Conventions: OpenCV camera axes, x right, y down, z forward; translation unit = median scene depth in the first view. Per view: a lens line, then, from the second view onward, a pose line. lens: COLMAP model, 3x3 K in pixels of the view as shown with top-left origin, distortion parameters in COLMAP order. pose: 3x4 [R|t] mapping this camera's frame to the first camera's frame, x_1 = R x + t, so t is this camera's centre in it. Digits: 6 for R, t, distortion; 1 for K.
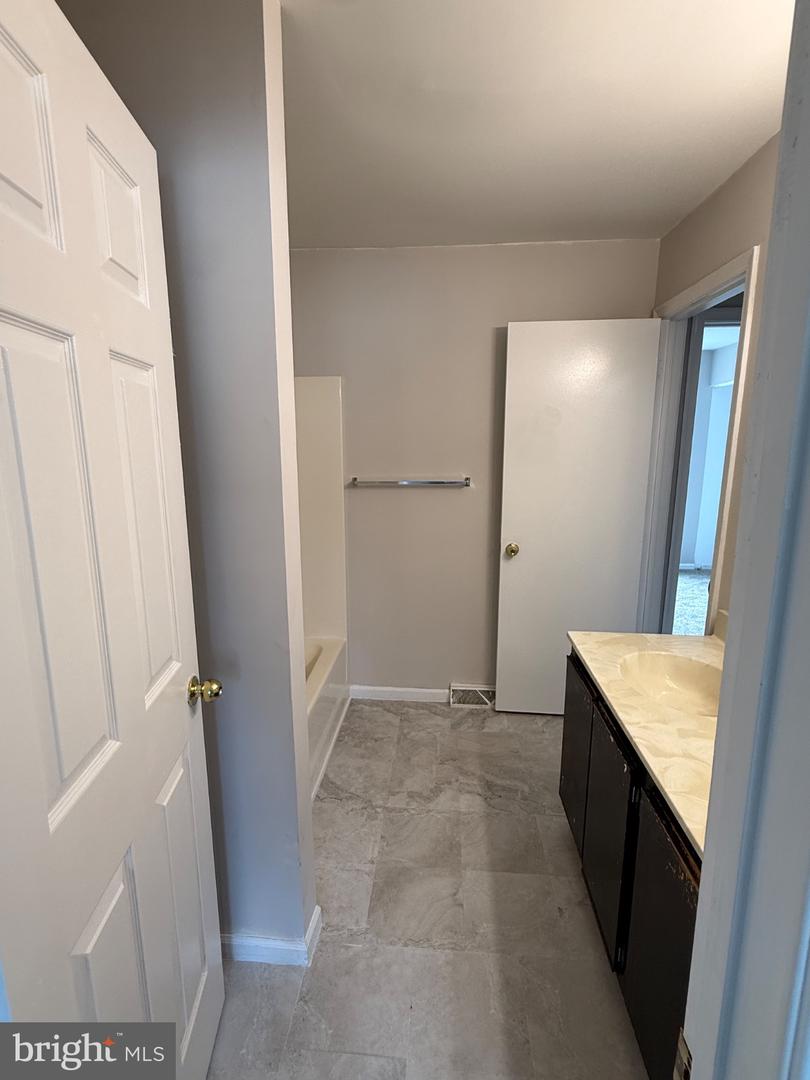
lens RADIAL K [[532.5, 0, 407.3], [0, 532.5, 547.7], [0, 0, 1]] dist [-0.002603, -0.000307]
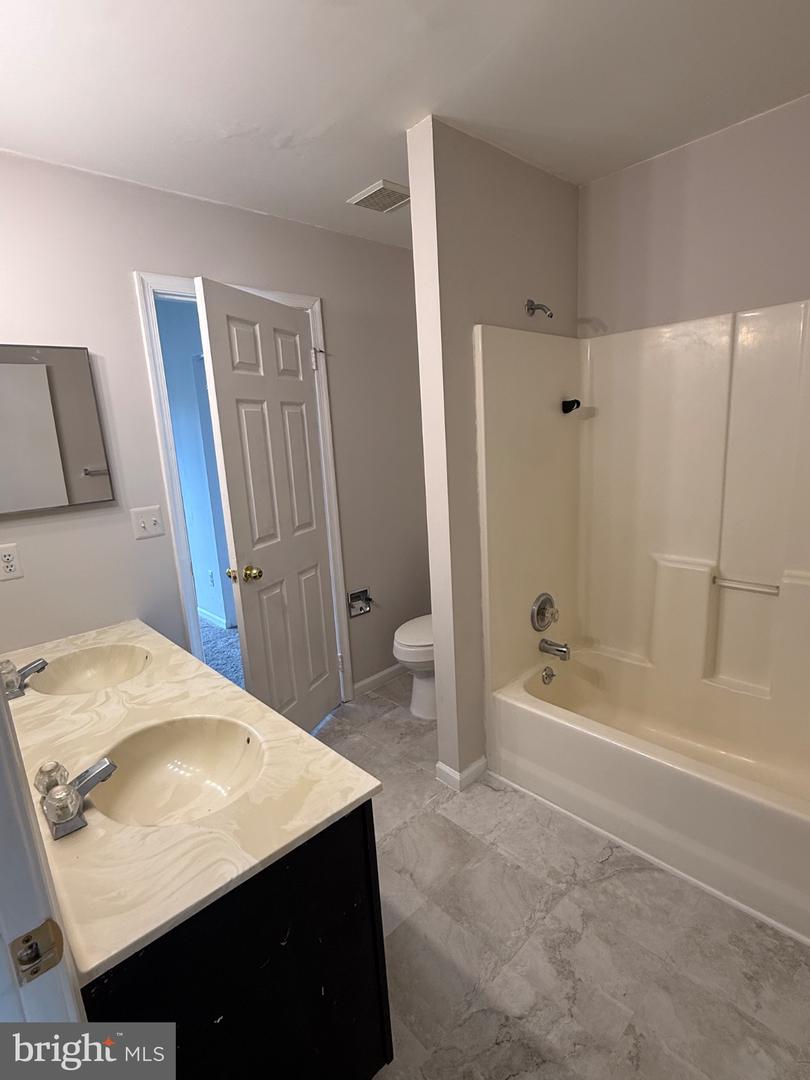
lens RADIAL K [[532.5, 0, 407.3], [0, 532.5, 547.7], [0, 0, 1]] dist [-0.002603, -0.000307]
pose [[-0.679818, 0.194688, -0.707068, 0.625904], [-0.086436, 0.936131, 0.340864, -0.250129], [0.728270, 0.292841, -0.619570, 1.307646]]
